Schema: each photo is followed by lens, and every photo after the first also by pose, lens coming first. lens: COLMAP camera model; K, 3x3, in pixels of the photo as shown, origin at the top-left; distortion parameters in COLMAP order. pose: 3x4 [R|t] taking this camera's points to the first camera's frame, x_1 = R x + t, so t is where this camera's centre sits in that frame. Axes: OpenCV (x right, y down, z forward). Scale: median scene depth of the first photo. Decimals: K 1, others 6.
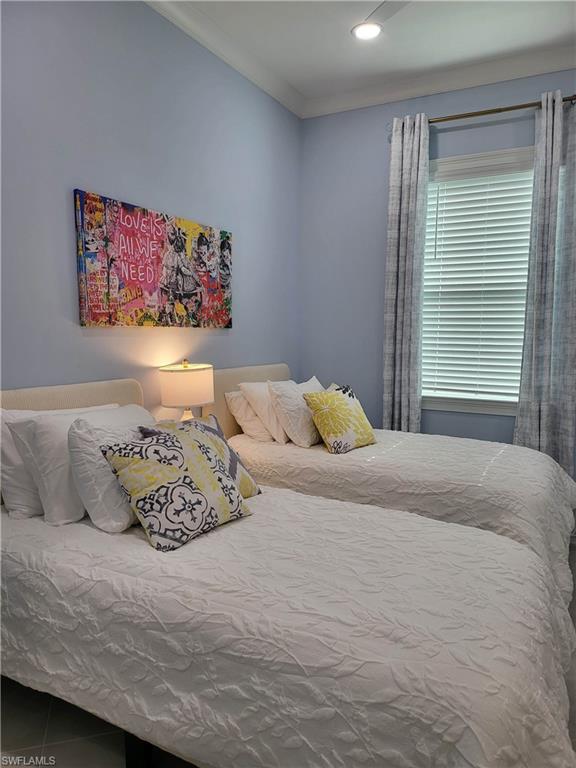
lens RADIAL K [[542.2, 0, 286.7], [0, 542.2, 386.8], [0, 0, 1]] dist [0.036543, -0.048235]
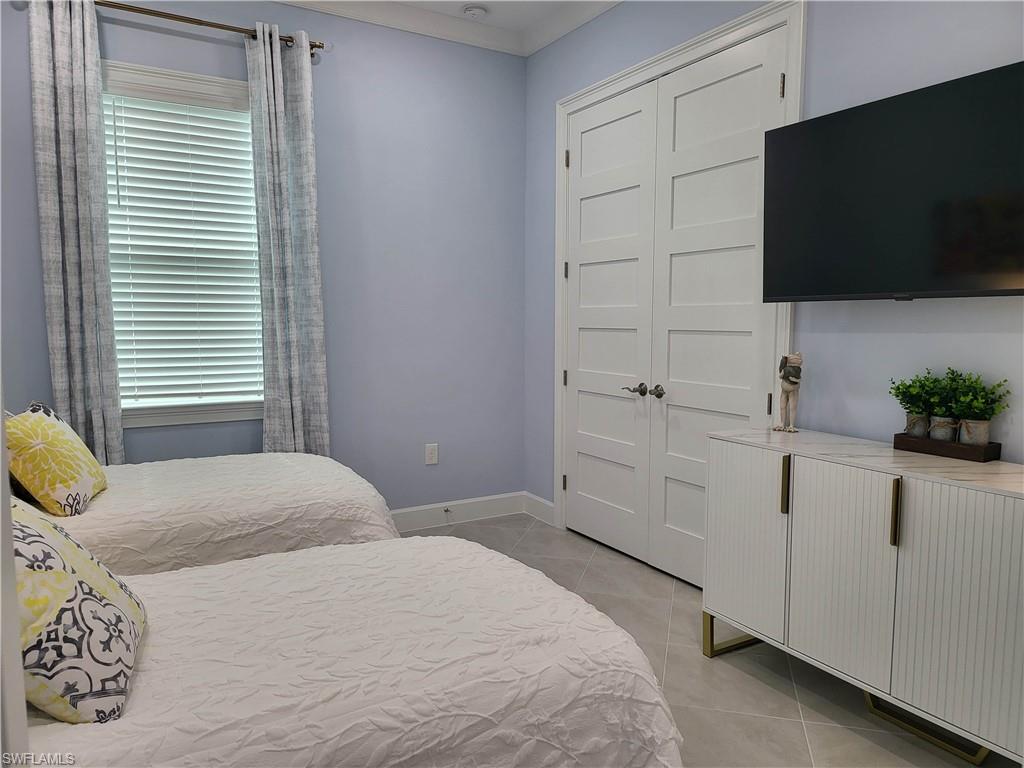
lens RADIAL K [[723.0, 0, 530.3], [0, 723.0, 370.9], [0, 0, 1]] dist [0.036543, -0.048235]
pose [[0.504721, -0.073785, 0.860124, -0.398201], [0.091458, 0.995304, 0.031713, -0.018025], [-0.858424, 0.062659, 0.509099, 0.166179]]
